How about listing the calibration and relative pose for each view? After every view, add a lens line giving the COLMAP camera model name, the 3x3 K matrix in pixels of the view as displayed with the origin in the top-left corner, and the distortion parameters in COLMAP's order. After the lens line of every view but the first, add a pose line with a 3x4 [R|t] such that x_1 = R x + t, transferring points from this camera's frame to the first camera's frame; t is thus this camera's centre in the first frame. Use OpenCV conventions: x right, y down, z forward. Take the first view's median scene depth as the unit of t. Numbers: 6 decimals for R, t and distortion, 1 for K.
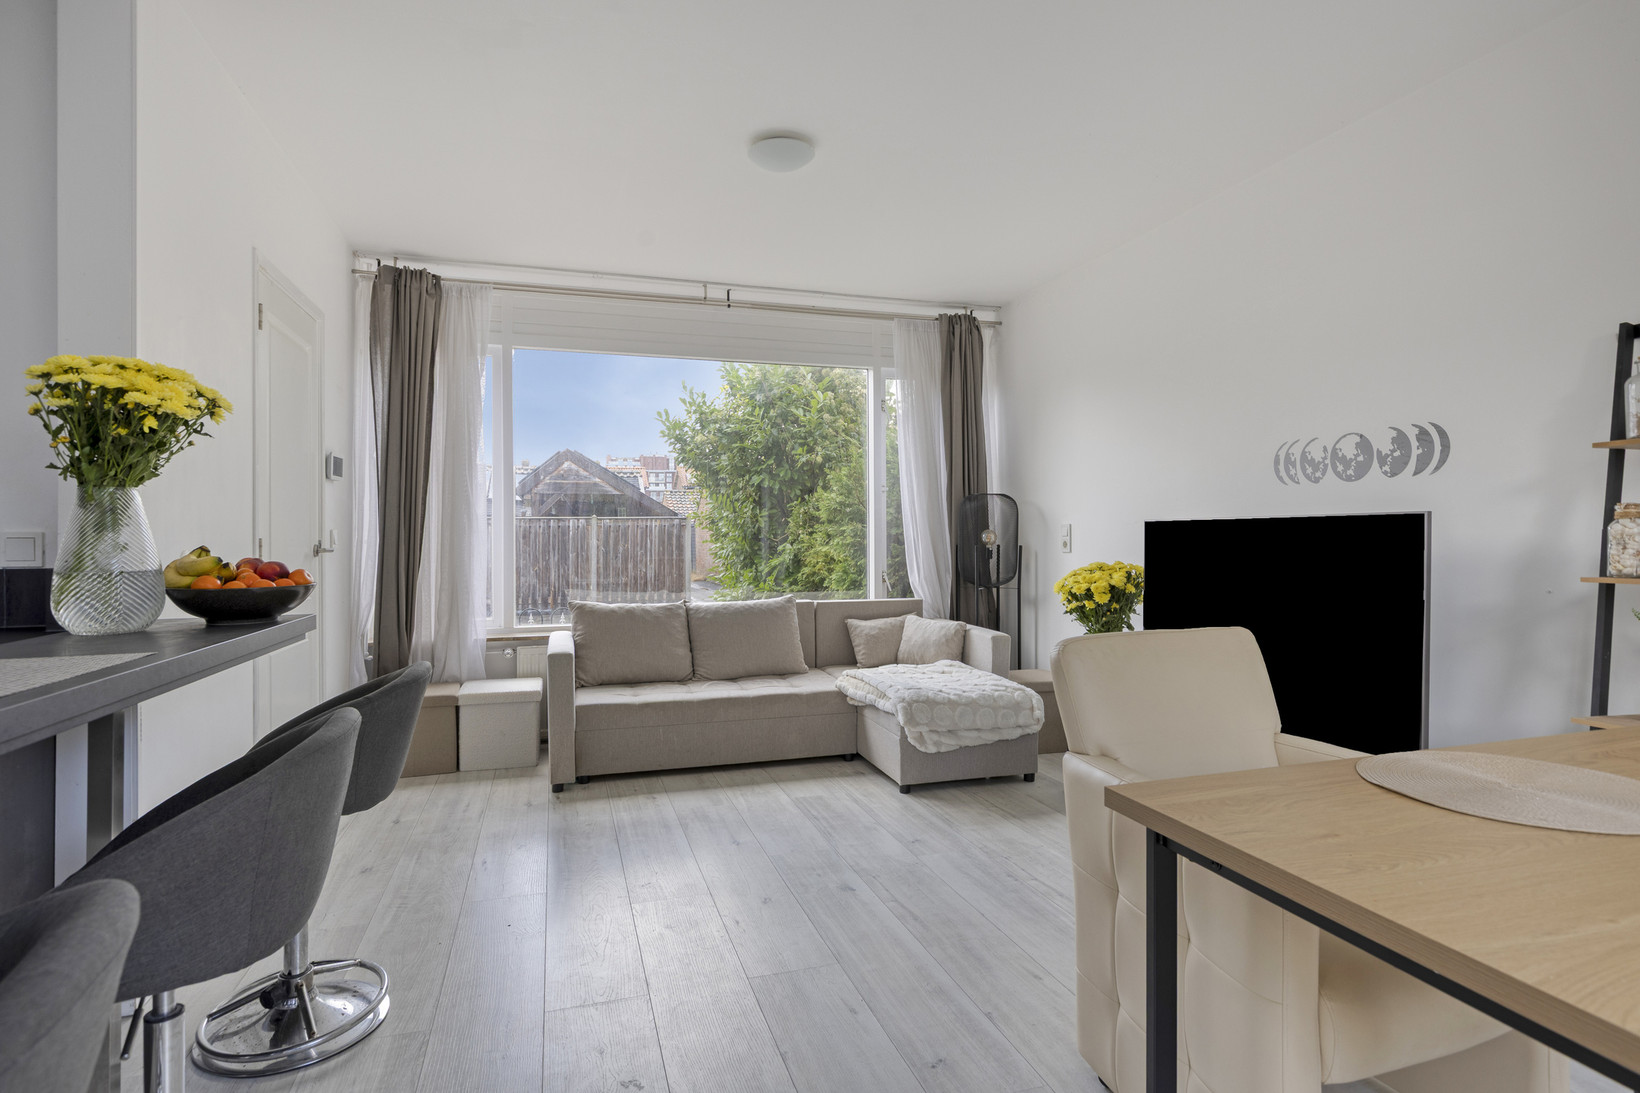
lens RADIAL K [[868.5, 0, 825.8], [0, 868.5, 533.5], [0, 0, 1]] dist [0.002200, -0.002899]
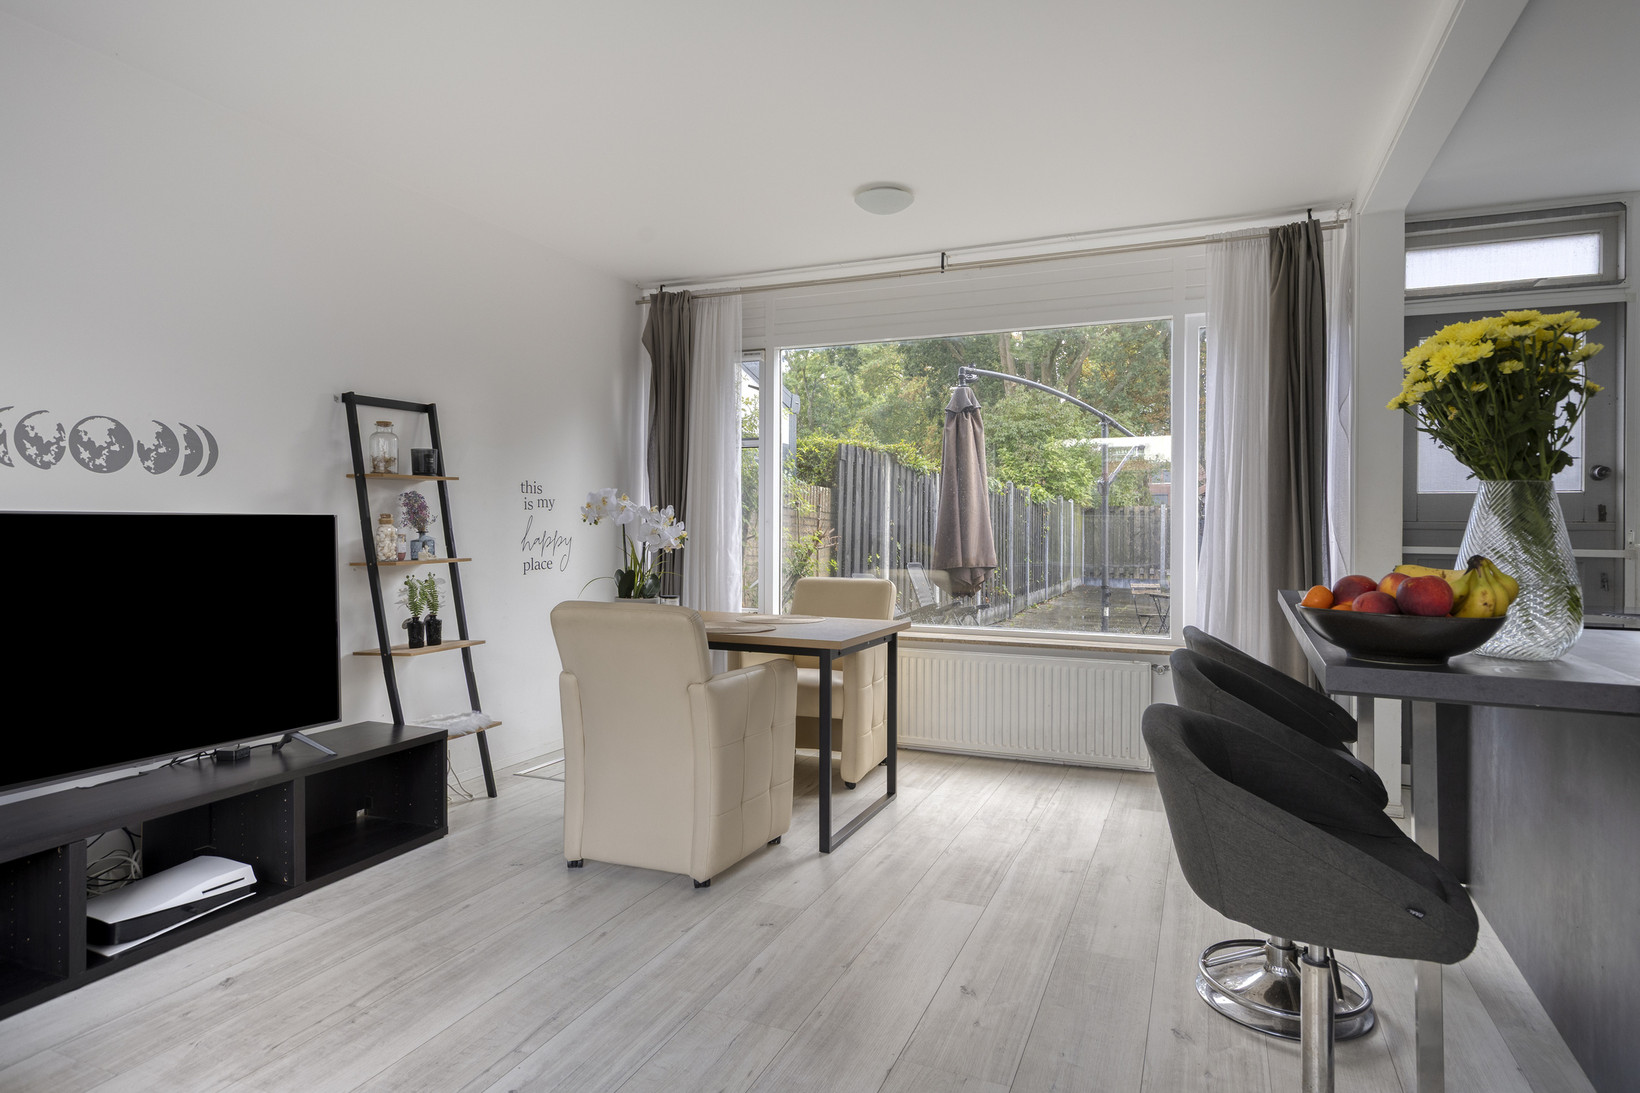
lens RADIAL K [[898.8, 0, 824.8], [0, 898.8, 540.6], [0, 0, 1]] dist [0.001116, -0.001731]
pose [[-0.762998, -0.008068, 0.646350, -0.358886], [-0.001663, 0.999943, 0.010519, -0.002576], [-0.646399, 0.006951, -0.762968, 0.853437]]
